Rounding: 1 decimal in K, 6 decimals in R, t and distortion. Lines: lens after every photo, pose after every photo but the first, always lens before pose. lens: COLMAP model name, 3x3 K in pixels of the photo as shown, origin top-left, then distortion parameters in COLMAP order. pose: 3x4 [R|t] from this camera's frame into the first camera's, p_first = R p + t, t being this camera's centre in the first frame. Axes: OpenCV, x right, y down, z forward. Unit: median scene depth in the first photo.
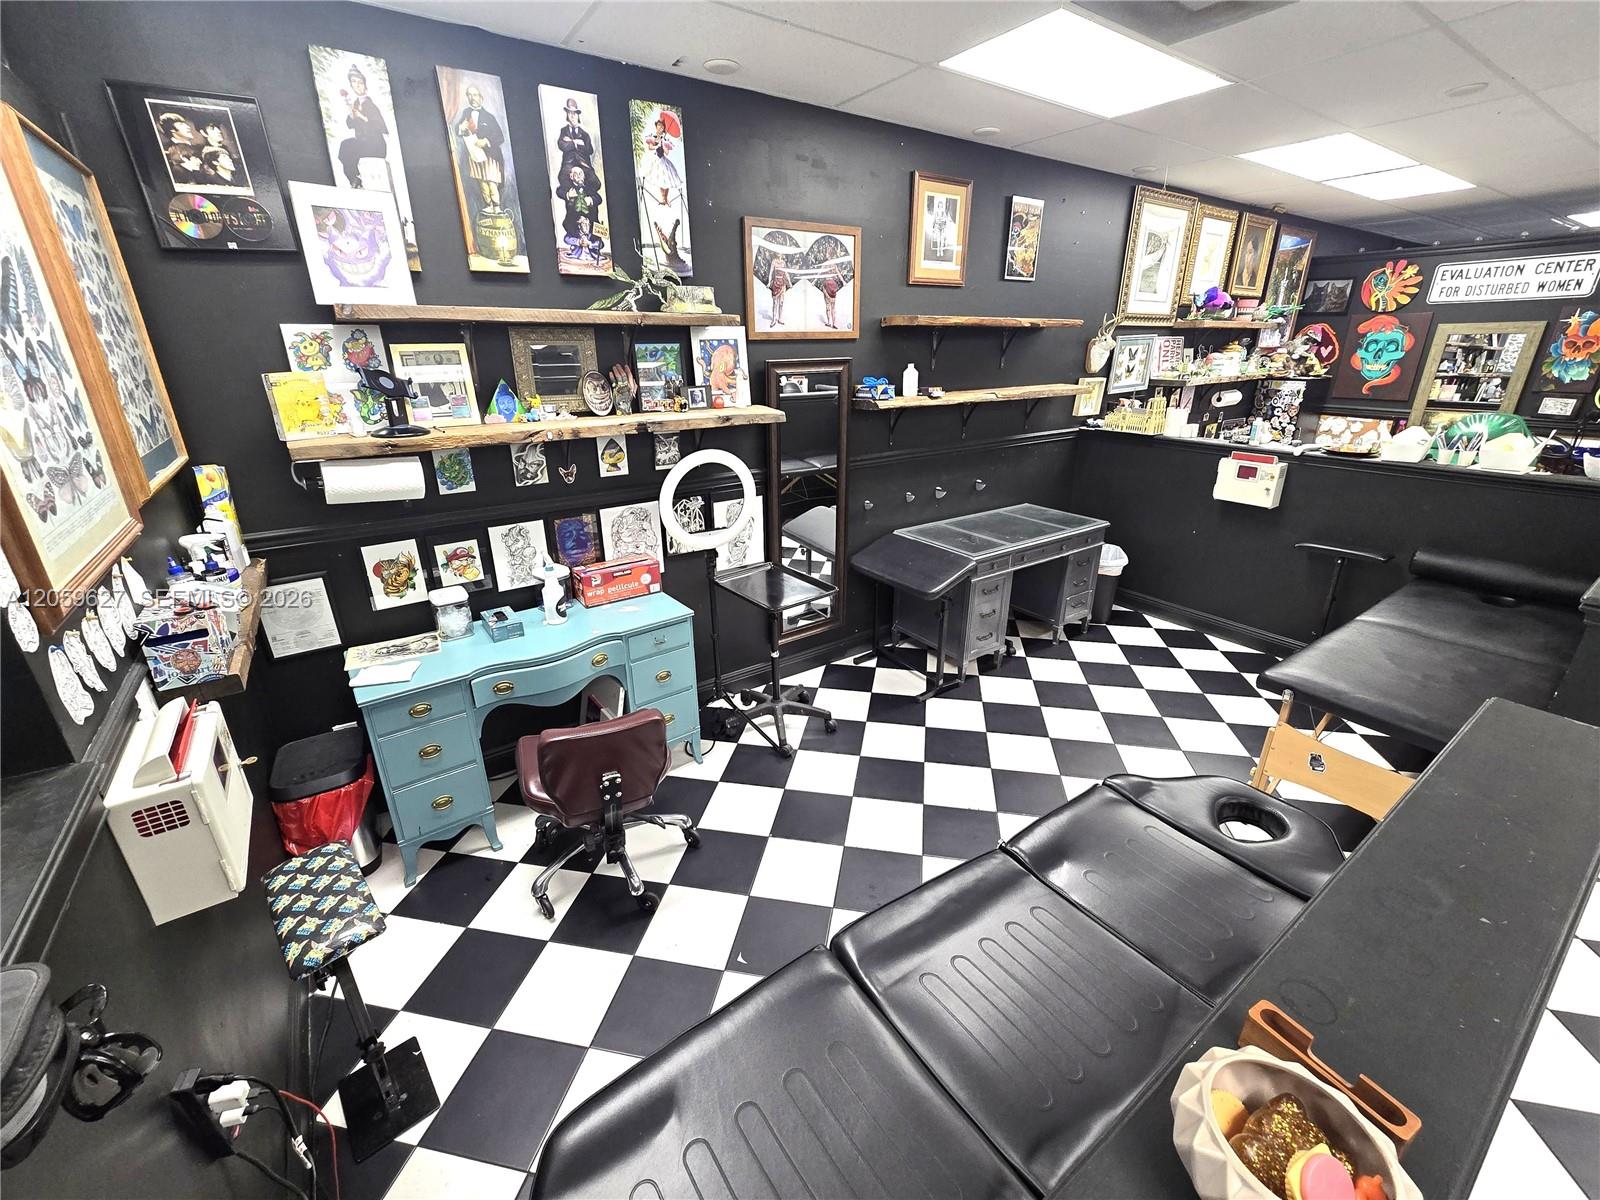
lens RADIAL K [[662.2, 0, 800.7], [0, 662.2, 588.8], [0, 0, 1]] dist [-0.003855, 0.002817]
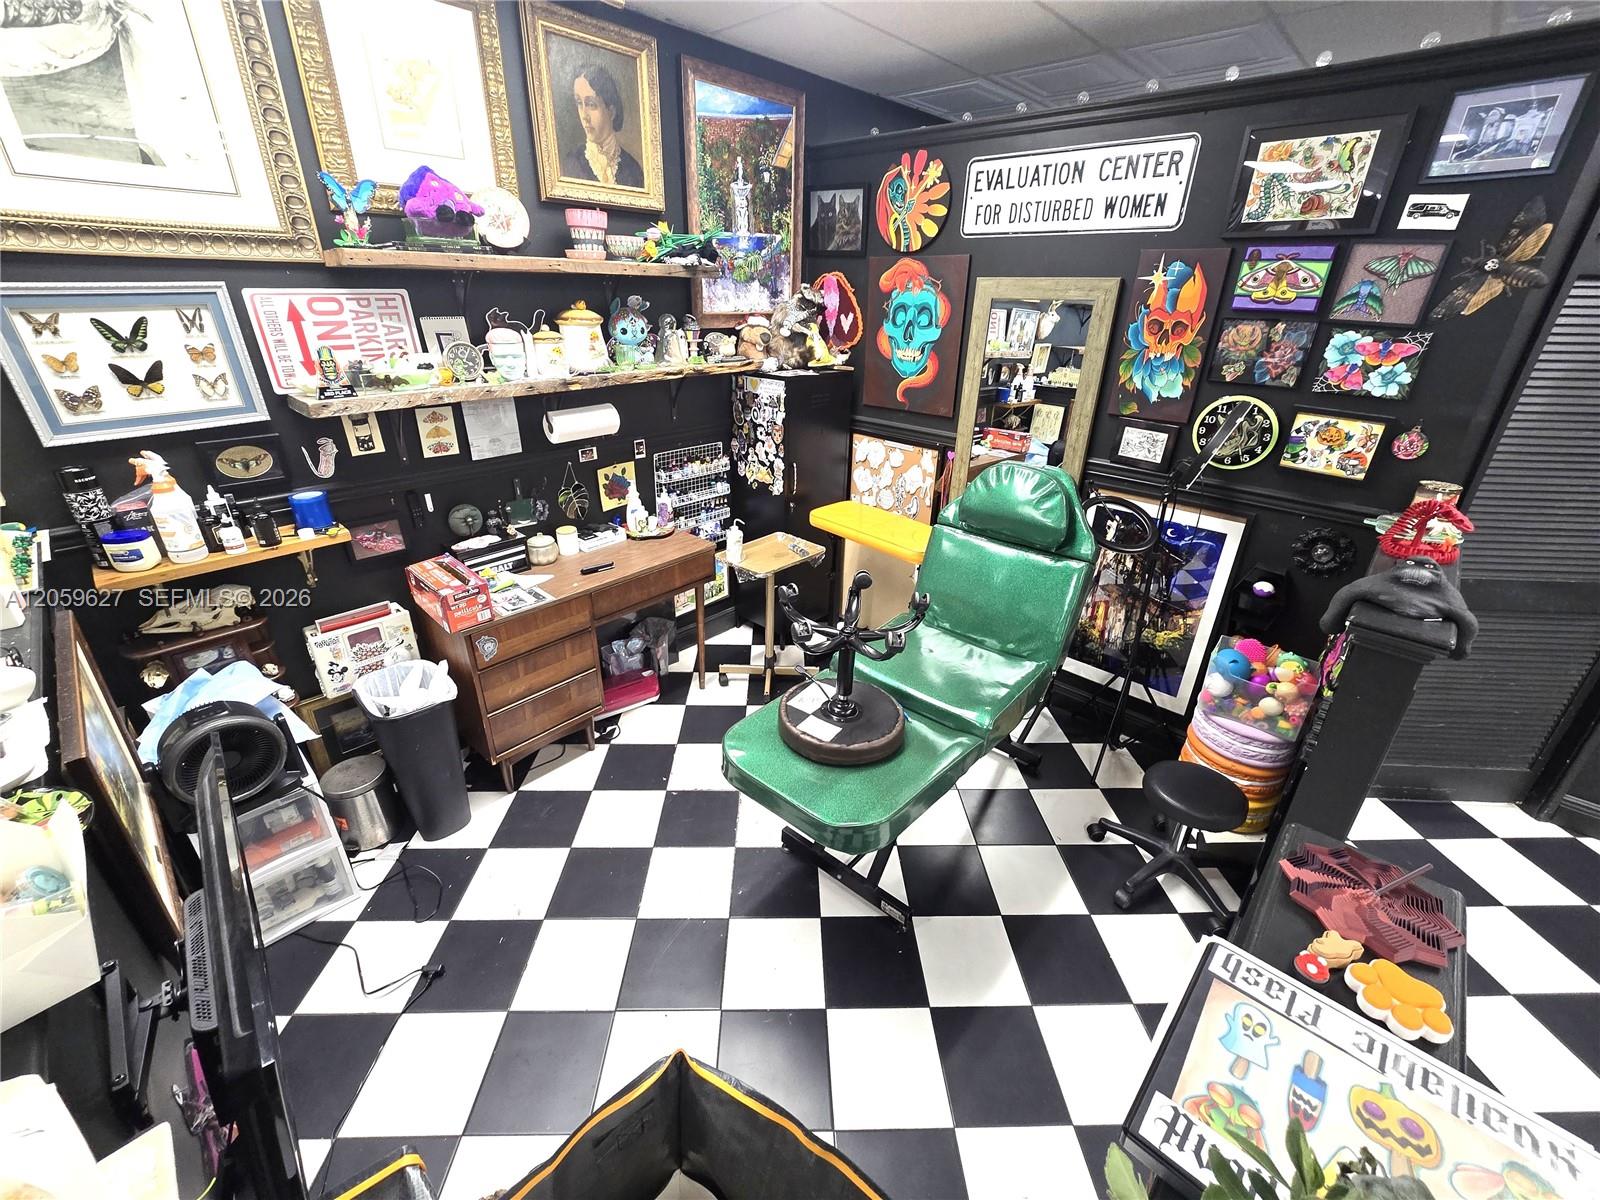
lens RADIAL K [[662.2, 0, 802.3], [0, 662.2, 597.3], [0, 0, 1]] dist [-0.003855, 0.002817]
pose [[0.977091, -0.066596, 0.202135, 0.776538], [0.049208, 0.994738, 0.089862, -0.219442], [-0.207056, -0.077857, 0.975226, 0.539398]]
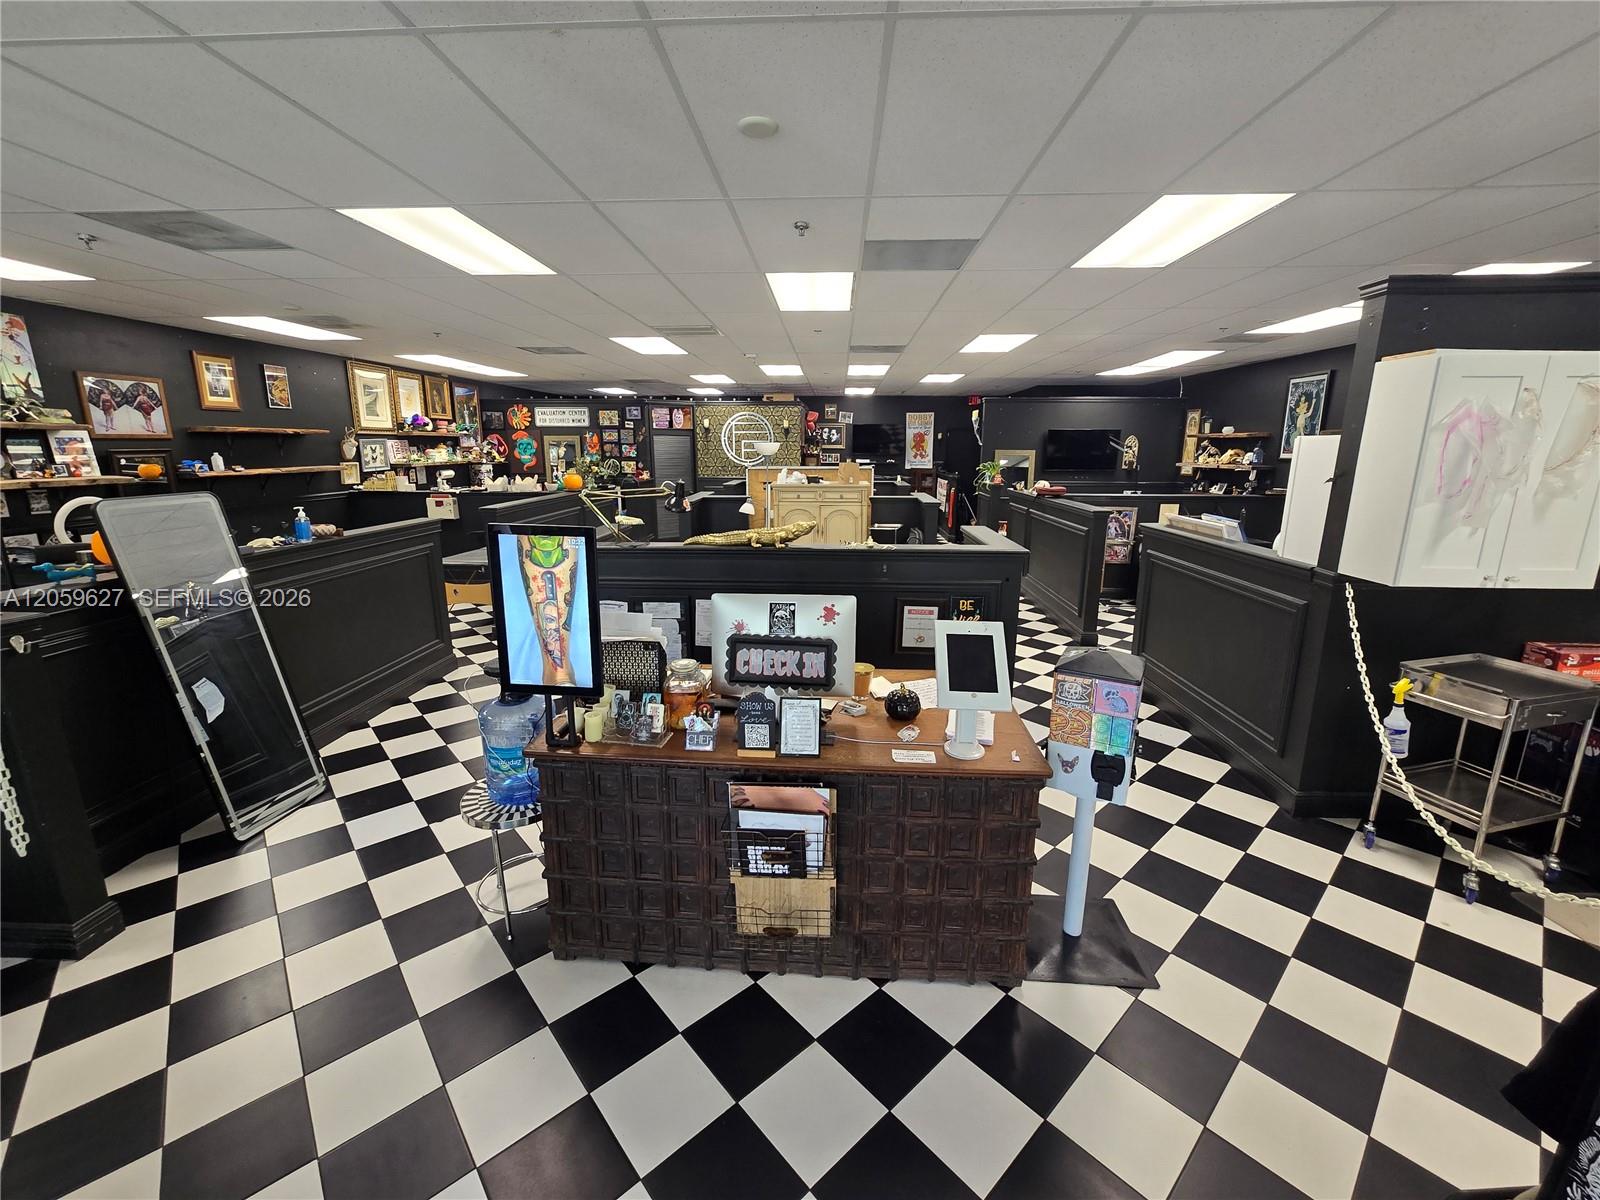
lens RADIAL K [[662.2, 0, 800.6], [0, 662.2, 591.2], [0, 0, 1]] dist [-0.003855, 0.002817]
pose [[0.614640, -0.162253, 0.771940, -0.209431], [0.268779, 0.963132, -0.011570, 0.322193], [-0.741604, 0.214592, 0.635590, -0.847137]]
